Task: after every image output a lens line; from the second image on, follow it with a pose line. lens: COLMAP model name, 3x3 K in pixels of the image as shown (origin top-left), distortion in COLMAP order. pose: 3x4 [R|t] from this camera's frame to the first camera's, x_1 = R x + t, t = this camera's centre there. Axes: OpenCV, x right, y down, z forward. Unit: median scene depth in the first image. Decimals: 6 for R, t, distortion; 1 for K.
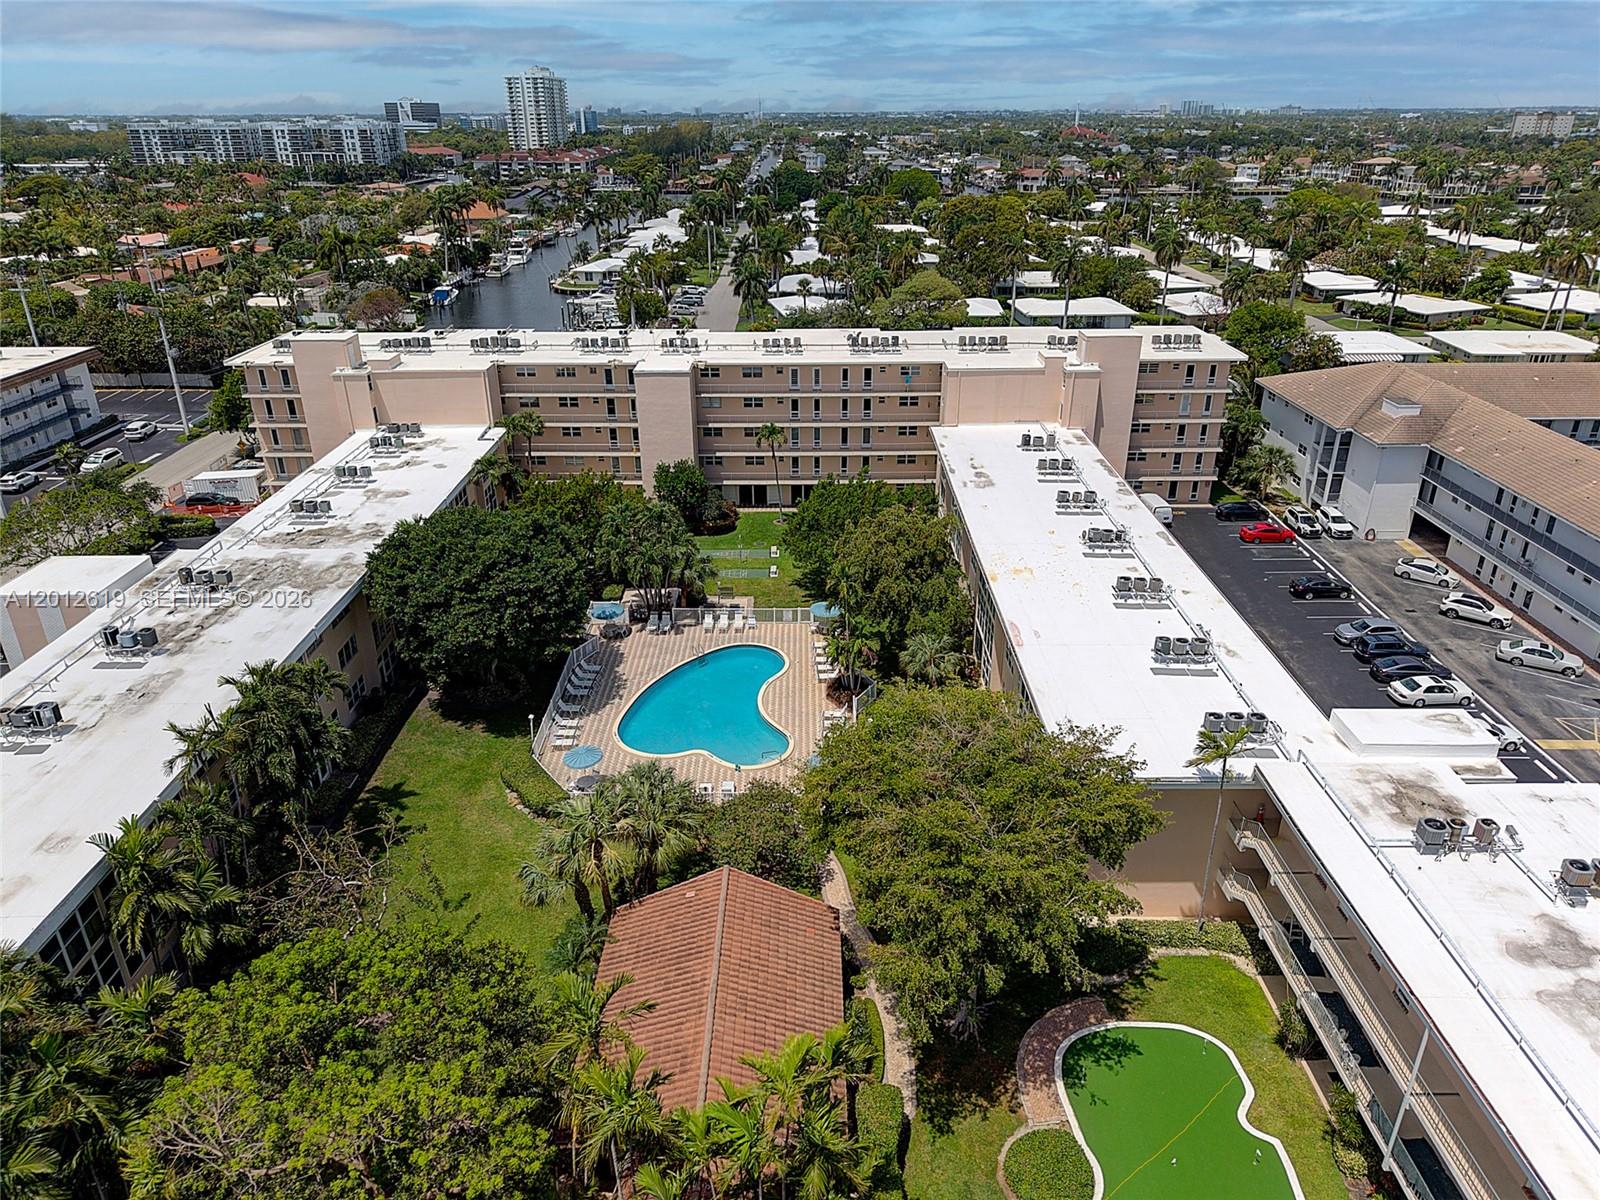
lens RADIAL K [[1080.1, 0, 803.3], [0, 1080.1, 603.2], [0, 0, 1]] dist [0.033378, -0.031338]
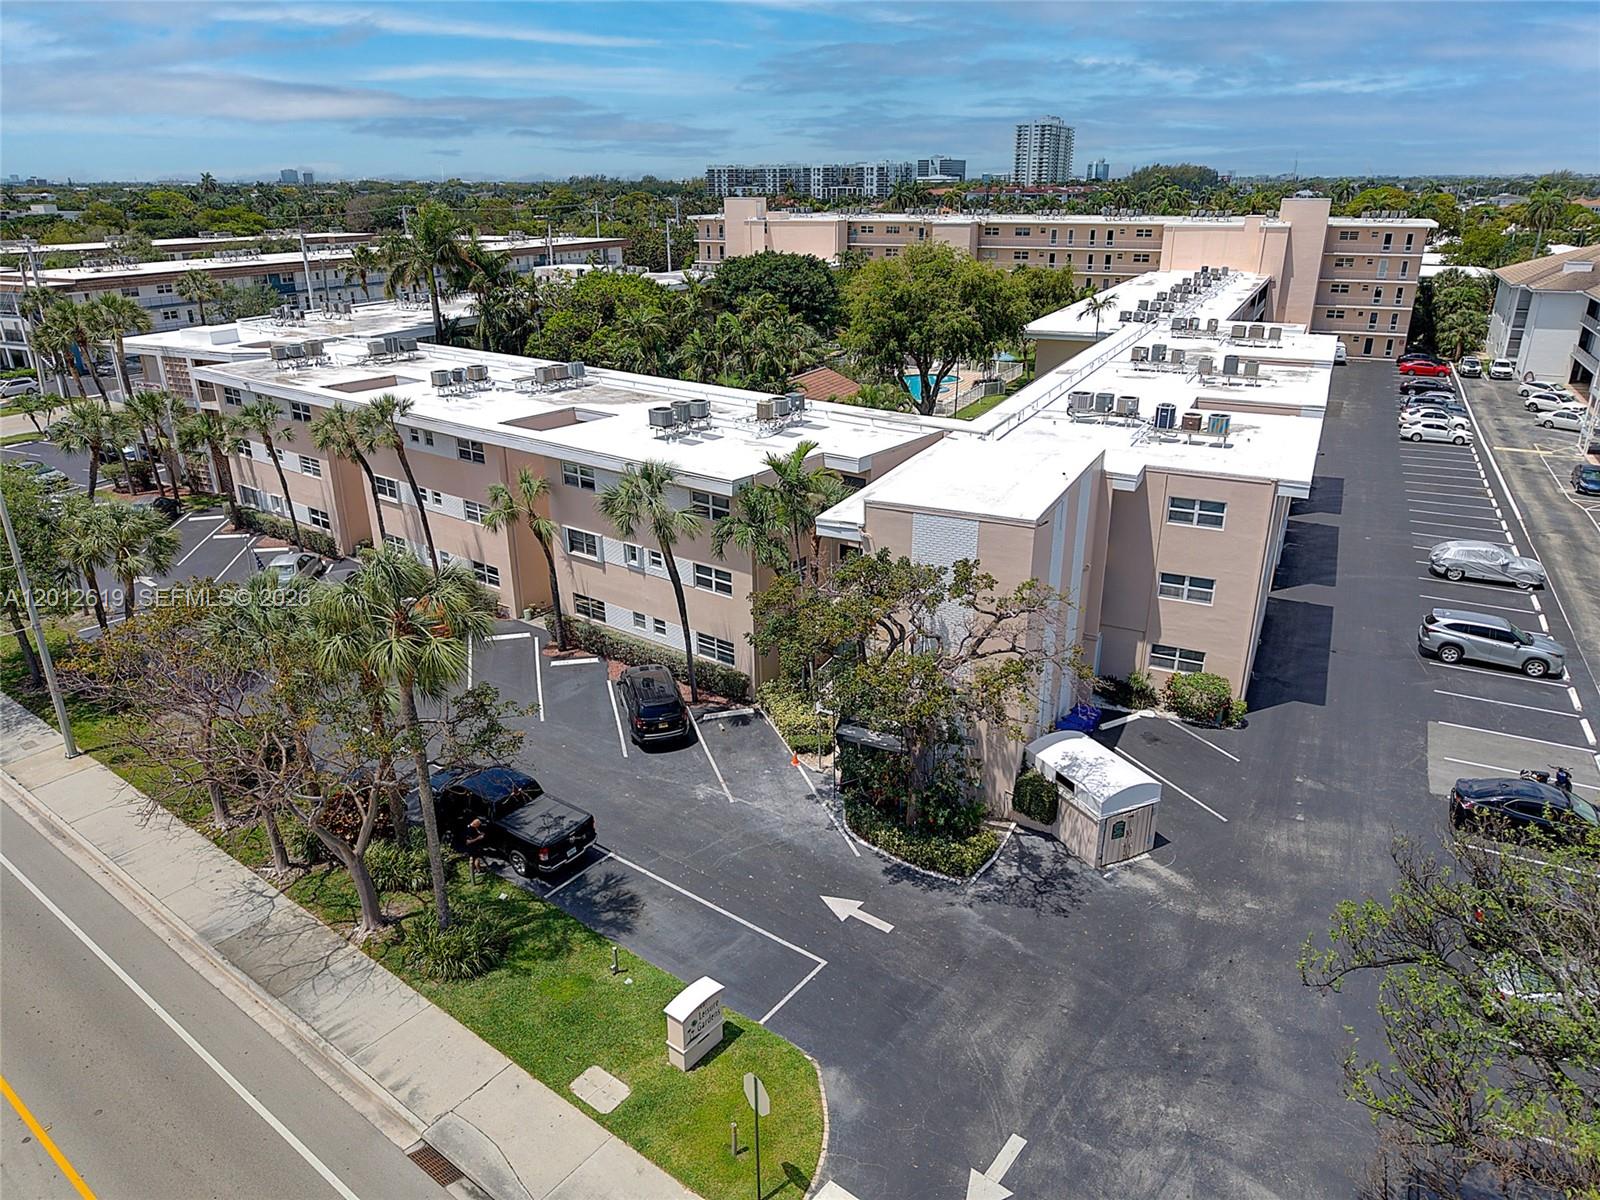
lens RADIAL K [[1080.1, 0, 803.3], [0, 1080.1, 603.2], [0, 0, 1]] dist [0.033378, -0.031338]
pose [[0.903132, 0.158904, -0.398877, 0.146699], [-0.179587, 0.983631, -0.014759, 0.143160], [0.390002, 0.084962, 0.916886, -0.140846]]
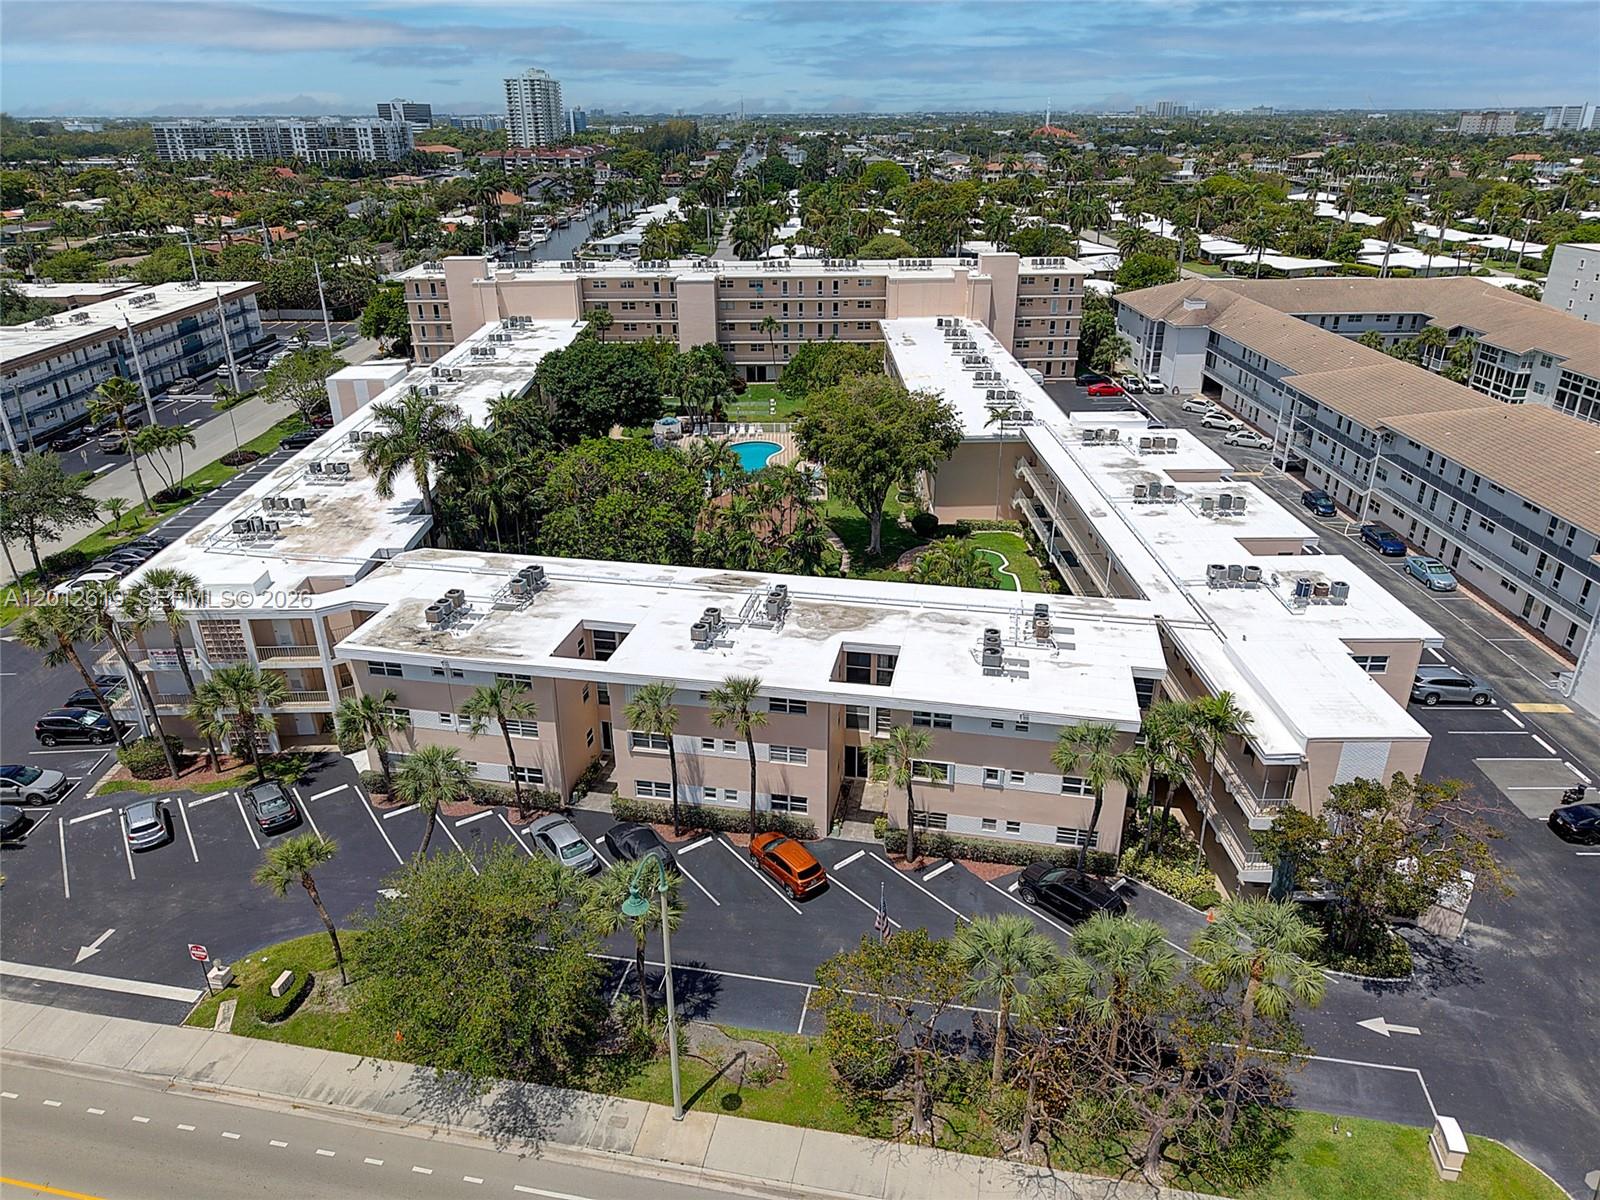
lens RADIAL K [[1080.1, 0, 803.3], [0, 1080.1, 603.2], [0, 0, 1]] dist [0.033378, -0.031338]
pose [[0.999877, -0.006990, 0.014017, -0.003307], [0.007006, 0.999975, -0.001081, 0.100040], [-0.014009, 0.001179, 0.999901, -0.209054]]
